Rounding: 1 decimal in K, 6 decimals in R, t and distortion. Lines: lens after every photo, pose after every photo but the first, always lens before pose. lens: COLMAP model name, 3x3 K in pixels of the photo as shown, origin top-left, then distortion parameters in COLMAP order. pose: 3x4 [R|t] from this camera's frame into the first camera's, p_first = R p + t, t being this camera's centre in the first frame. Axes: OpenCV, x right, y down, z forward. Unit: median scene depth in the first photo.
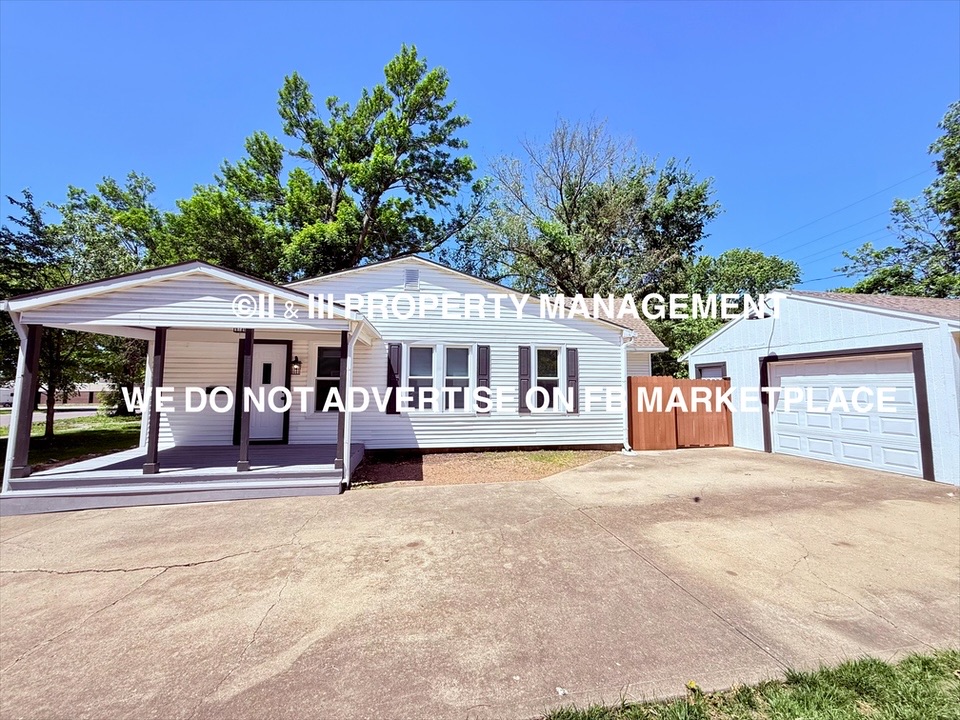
lens RADIAL K [[382.3, 0, 479.9], [0, 382.3, 362.1], [0, 0, 1]] dist [-0.001278, 0.000275]
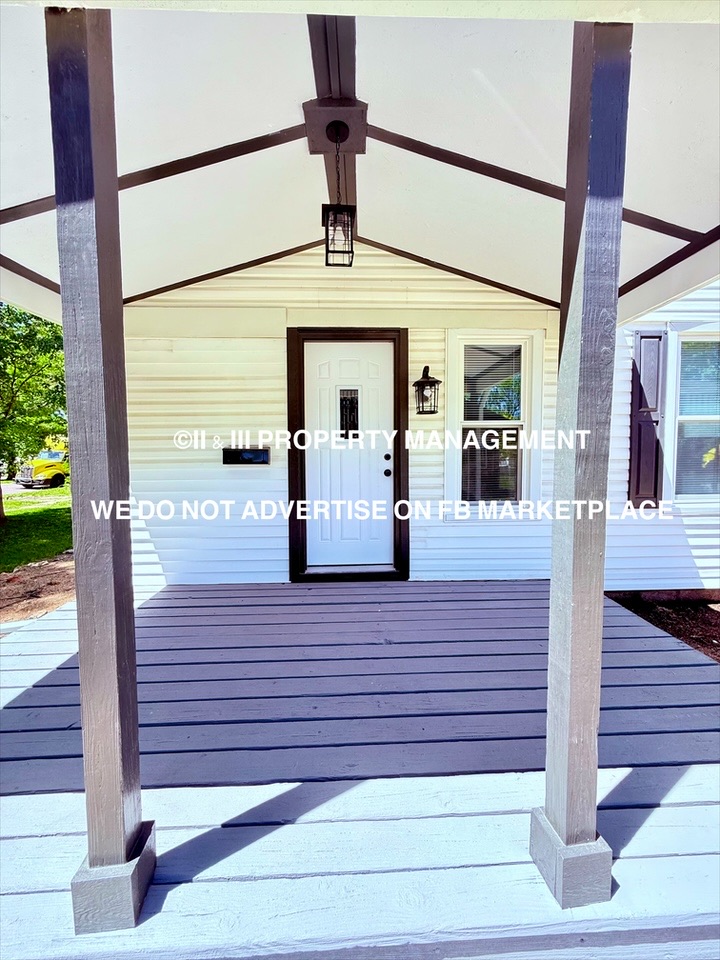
lens RADIAL K [[382.3, 0, 357.9], [0, 382.3, 474.4], [0, 0, 1]] dist [-0.001278, 0.000275]
pose [[0.991478, -0.004512, -0.130195, -0.492325], [0.022498, 0.990314, 0.137013, 0.037899], [0.128316, -0.138774, 0.981976, 0.580255]]
